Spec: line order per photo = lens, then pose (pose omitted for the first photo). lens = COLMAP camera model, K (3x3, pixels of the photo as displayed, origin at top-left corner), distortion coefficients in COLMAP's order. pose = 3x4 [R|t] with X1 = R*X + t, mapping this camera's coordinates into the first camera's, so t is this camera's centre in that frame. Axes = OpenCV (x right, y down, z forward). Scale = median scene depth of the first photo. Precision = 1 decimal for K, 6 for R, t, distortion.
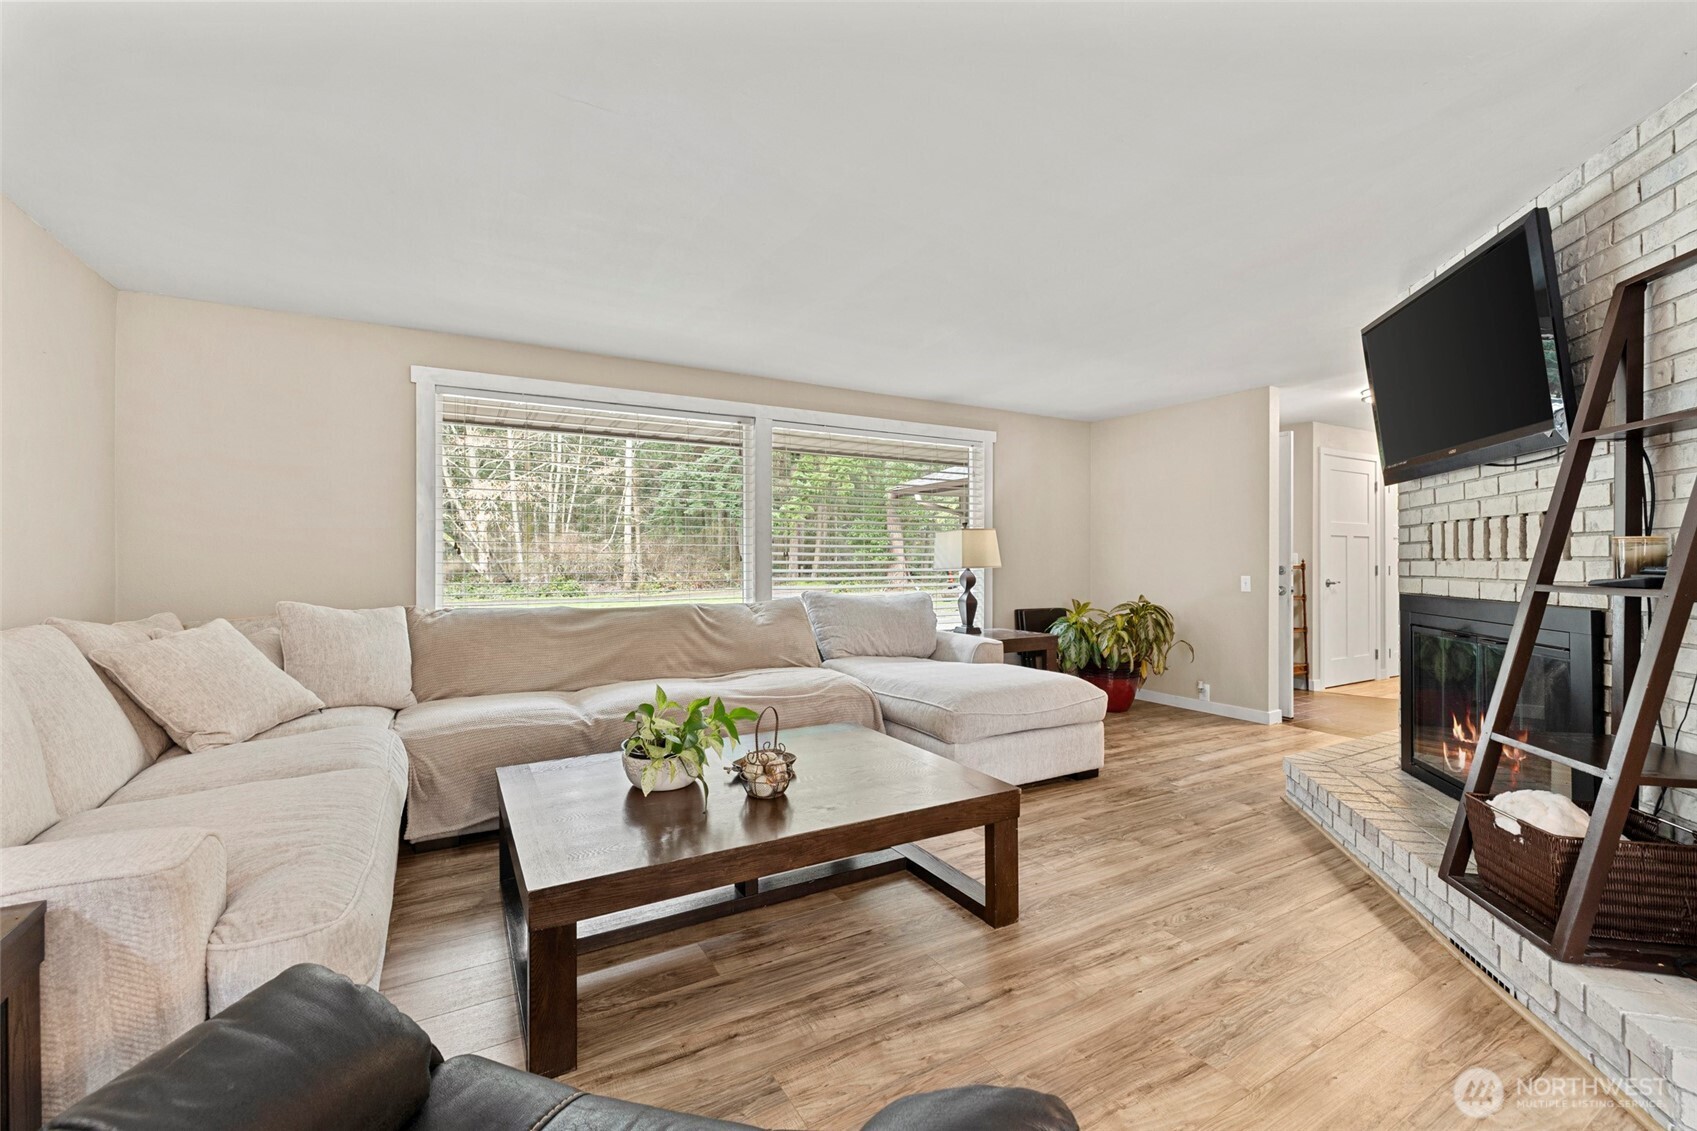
lens RADIAL K [[724.6, 0, 852.3], [0, 724.6, 565.1], [0, 0, 1]] dist [0.001373, 0.000801]
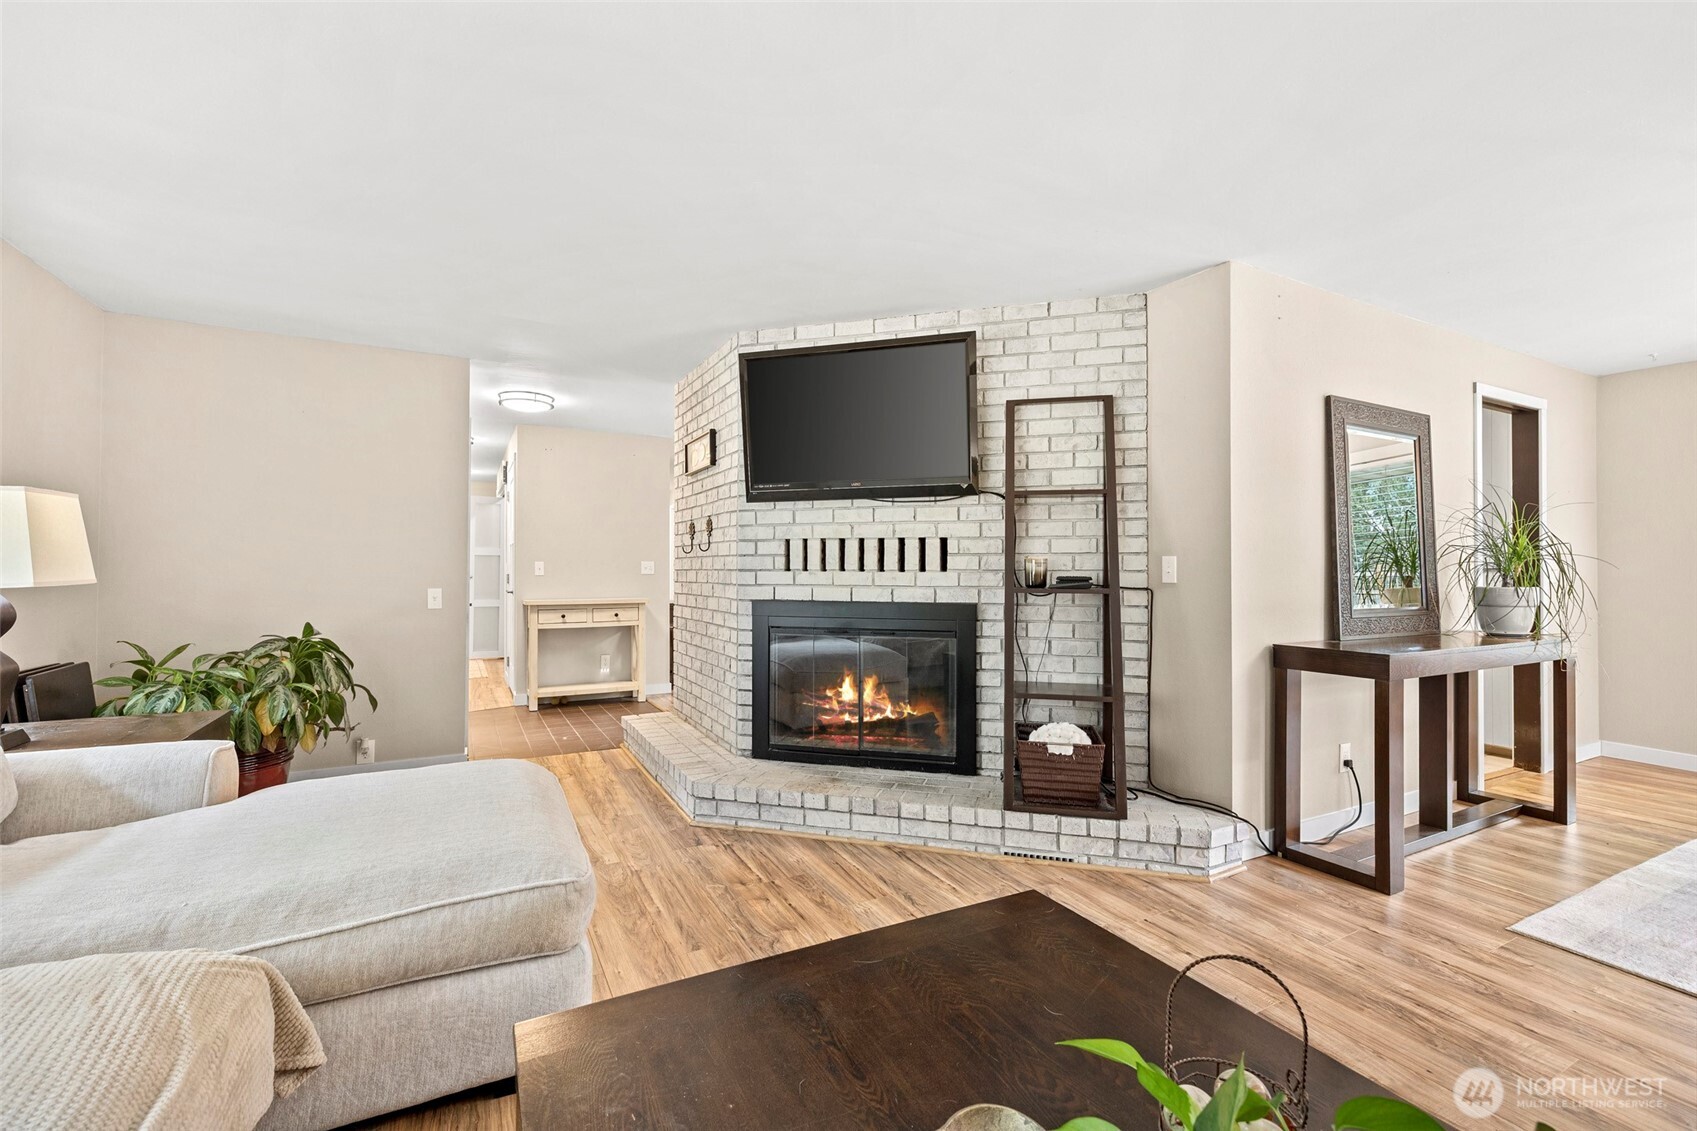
lens RADIAL K [[724.6, 0, 850.7], [0, 724.6, 565.7], [0, 0, 1]] dist [0.001373, 0.000801]
pose [[0.030830, 0.003582, 0.999518, -0.404198], [0.001260, 0.999993, -0.003622, -0.011426], [-0.999524, 0.001371, 0.030825, 0.933111]]
